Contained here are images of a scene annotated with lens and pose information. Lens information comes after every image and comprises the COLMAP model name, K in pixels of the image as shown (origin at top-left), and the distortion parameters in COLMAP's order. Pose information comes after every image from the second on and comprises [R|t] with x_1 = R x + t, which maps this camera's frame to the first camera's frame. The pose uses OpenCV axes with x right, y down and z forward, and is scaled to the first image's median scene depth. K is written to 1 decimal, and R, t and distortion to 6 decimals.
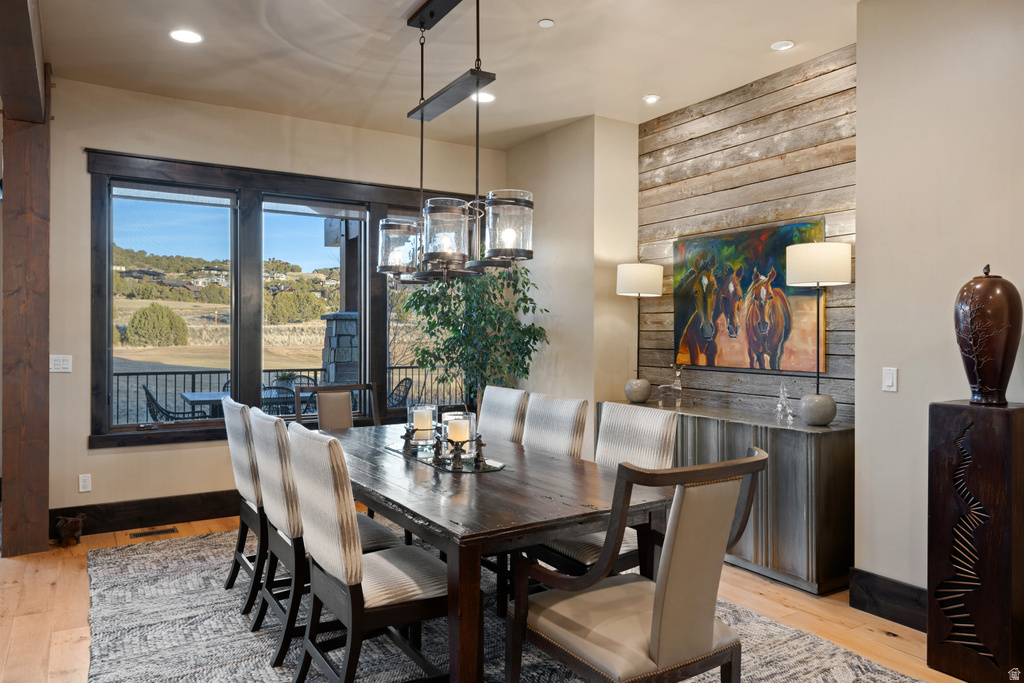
lens RADIAL K [[699.6, 0, 514.7], [0, 699.6, 340.4], [0, 0, 1]] dist [0.004380, 0.000285]
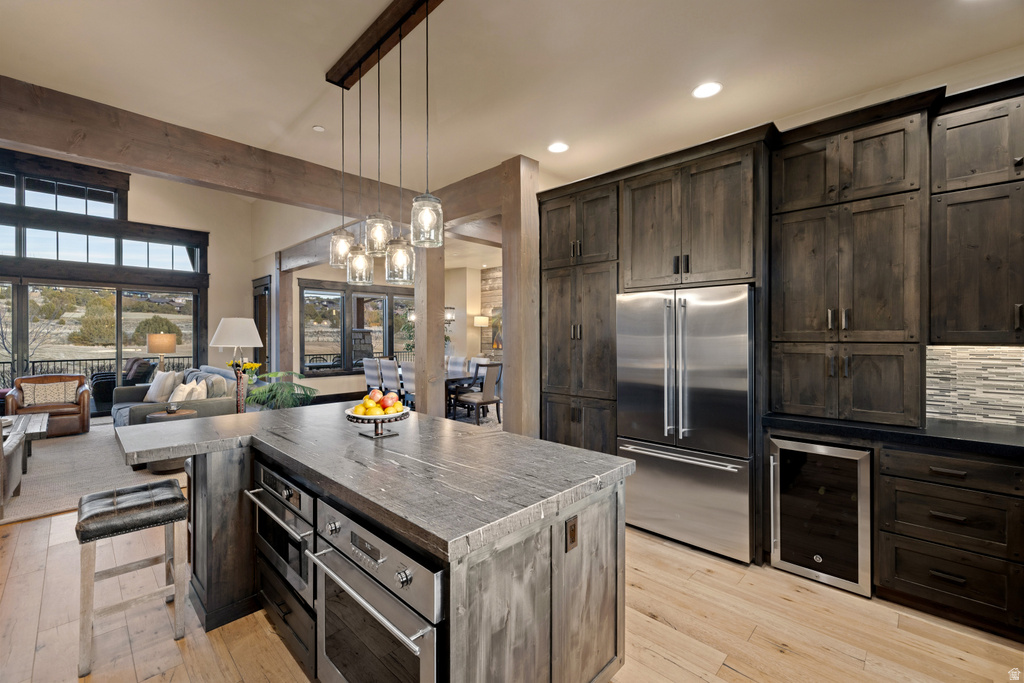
lens RADIAL K [[427.6, 0, 512.0], [0, 427.6, 341.9], [0, 0, 1]] dist [0.001982, 0.000016]
pose [[0.971134, -0.008846, 0.238369, -0.148086], [0.007048, 0.999940, 0.008392, -0.009687], [-0.238429, -0.006470, 0.971138, -0.907935]]
